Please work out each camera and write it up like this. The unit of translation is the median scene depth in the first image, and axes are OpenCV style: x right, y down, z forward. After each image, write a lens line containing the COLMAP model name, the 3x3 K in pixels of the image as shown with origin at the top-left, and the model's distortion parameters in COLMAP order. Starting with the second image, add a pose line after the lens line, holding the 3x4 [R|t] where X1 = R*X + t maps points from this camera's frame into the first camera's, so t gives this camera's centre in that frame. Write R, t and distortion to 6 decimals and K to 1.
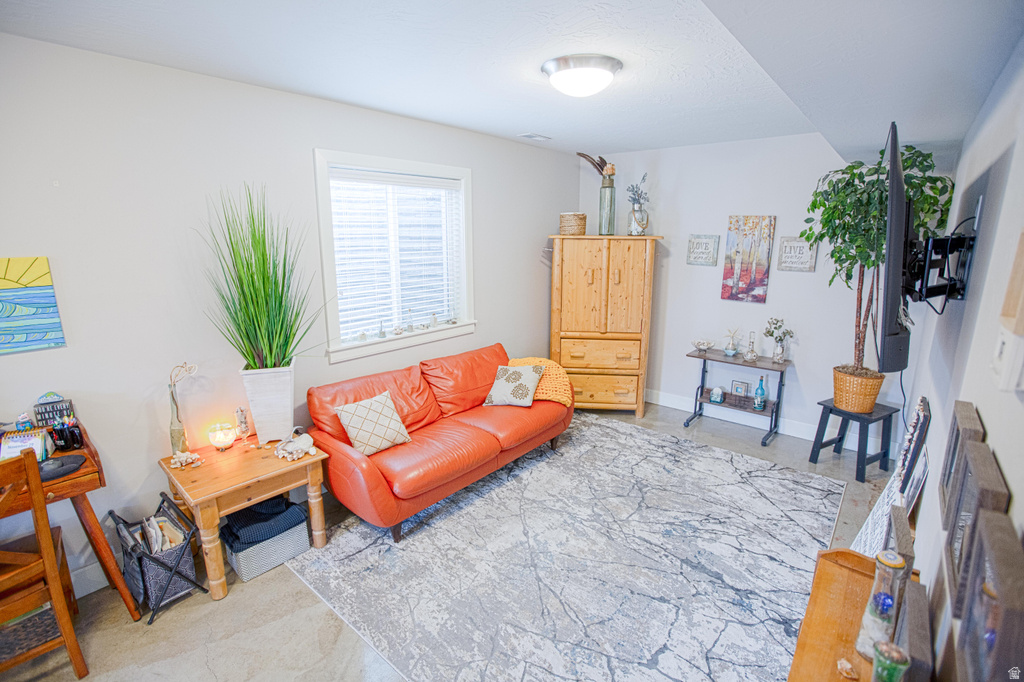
lens RADIAL K [[472.7, 0, 510.8], [0, 472.7, 342.7], [0, 0, 1]] dist [-0.013928, 0.000208]
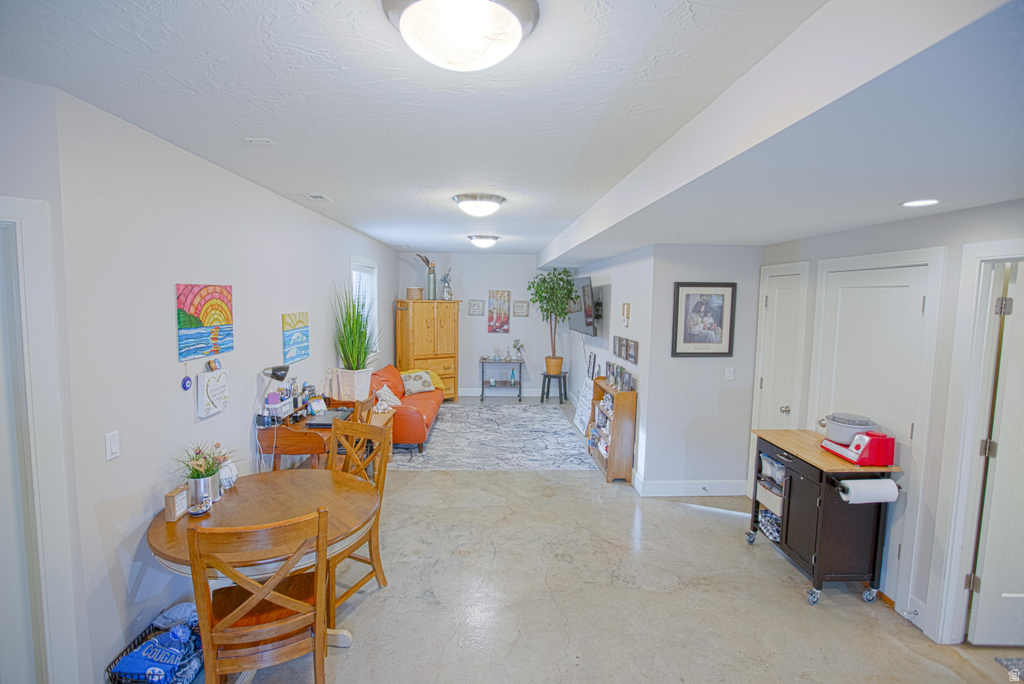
lens RADIAL K [[472.7, 0, 515.7], [0, 472.7, 343.8], [0, 0, 1]] dist [-0.013928, 0.000208]
pose [[0.733674, -0.059162, 0.676921, -0.809099], [0.142787, 0.987383, -0.068463, 0.104591], [-0.664330, 0.146886, 0.732865, -0.498303]]
